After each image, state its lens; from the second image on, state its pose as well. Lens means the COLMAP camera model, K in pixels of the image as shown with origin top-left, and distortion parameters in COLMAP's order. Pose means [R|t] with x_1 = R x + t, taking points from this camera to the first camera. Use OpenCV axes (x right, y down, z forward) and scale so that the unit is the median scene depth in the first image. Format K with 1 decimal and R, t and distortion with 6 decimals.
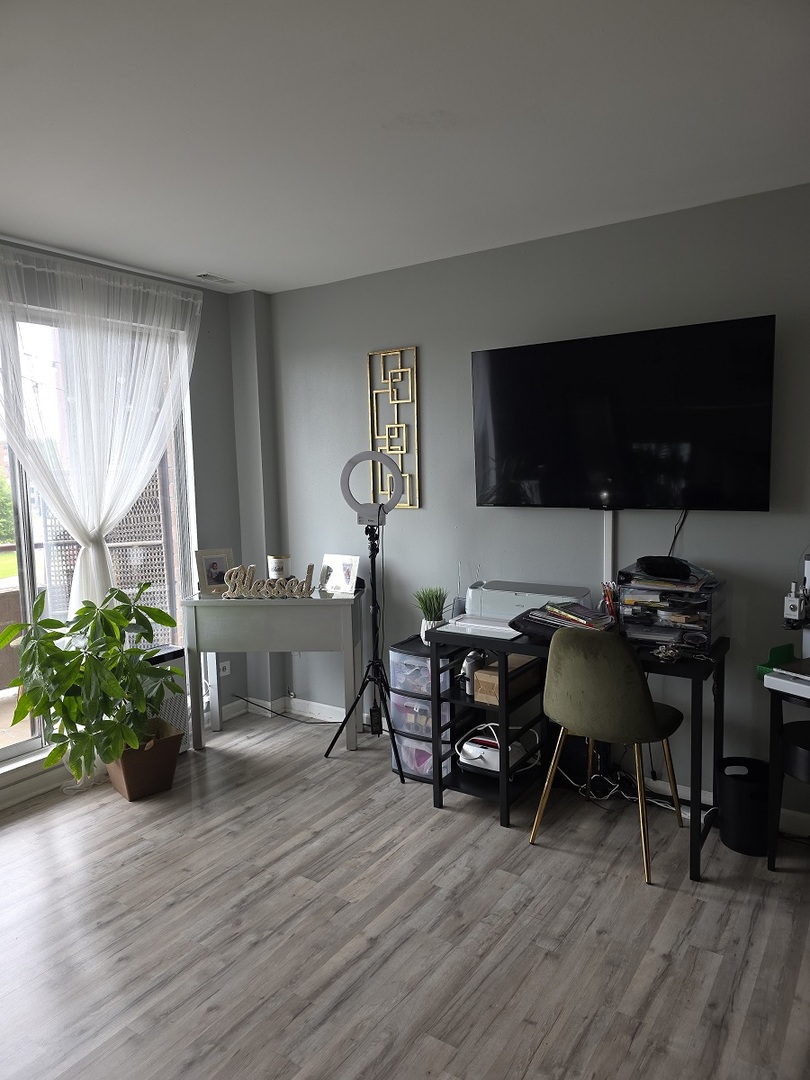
lens RADIAL K [[729.6, 0, 399.2], [0, 729.6, 541.5], [0, 0, 1]] dist [0.023698, -0.016635]
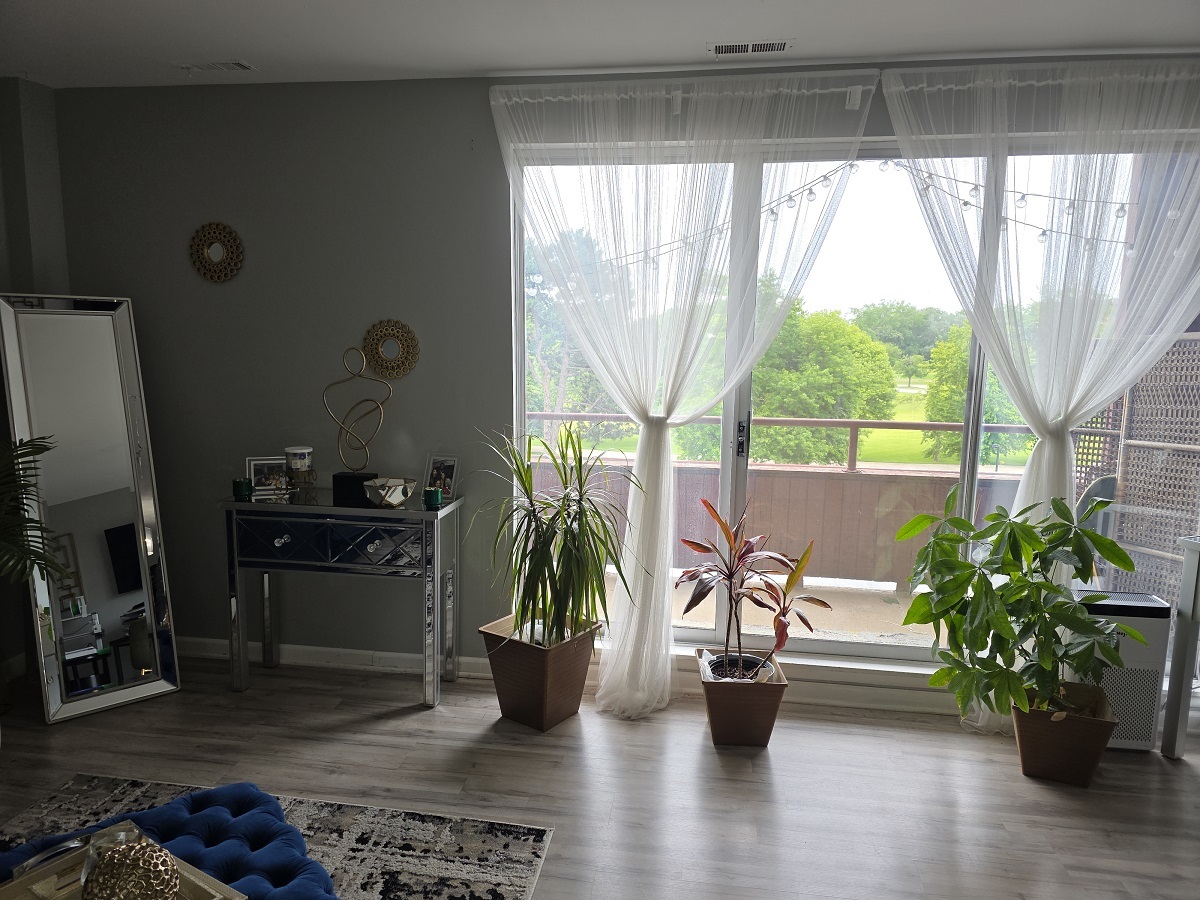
lens RADIAL K [[810.6, 0, 598.7], [0, 810.6, 453.4], [0, 0, 1]] dist [0.023698, -0.016635]
pose [[0.443201, 0.160648, -0.881910, 0.137141], [-0.119844, 0.985598, 0.119308, -0.025939], [0.888375, 0.052814, 0.456070, 0.195835]]
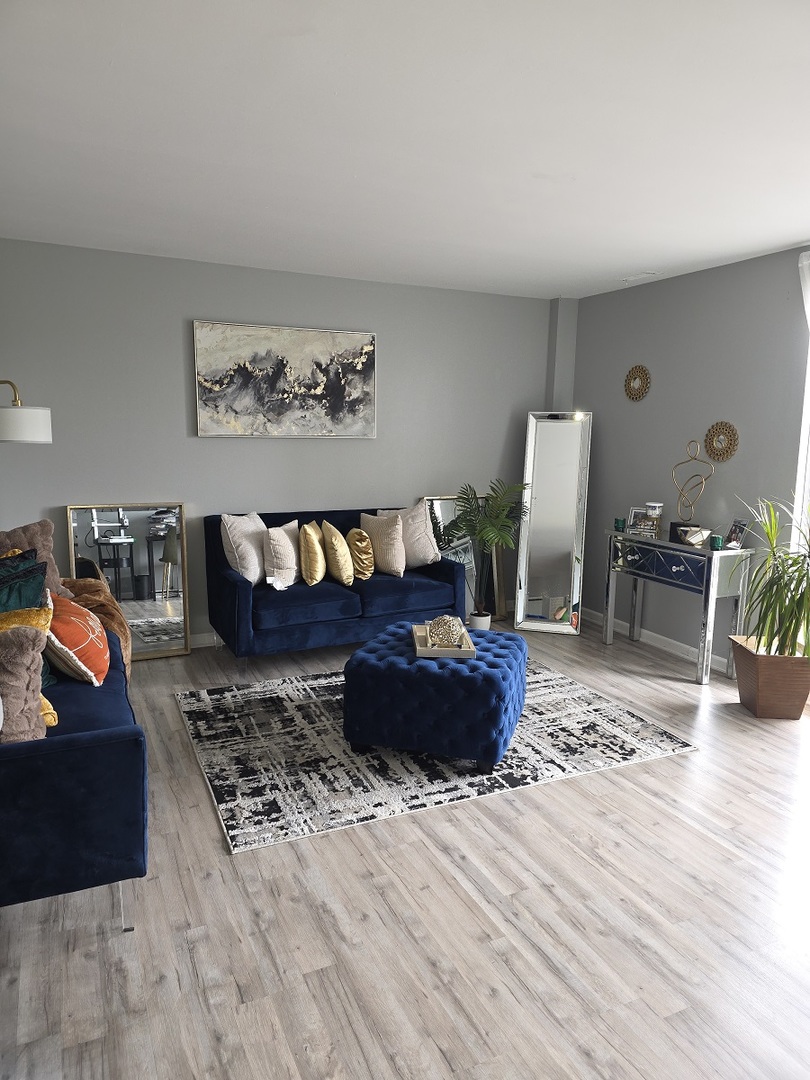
lens RADIAL K [[729.6, 0, 402.4], [0, 729.6, 541.3], [0, 0, 1]] dist [0.023698, -0.016635]
pose [[-0.508923, 0.145502, -0.848426, 0.263734], [-0.098522, 0.969289, 0.225327, -0.039148], [0.855156, 0.198262, -0.478958, 0.313244]]
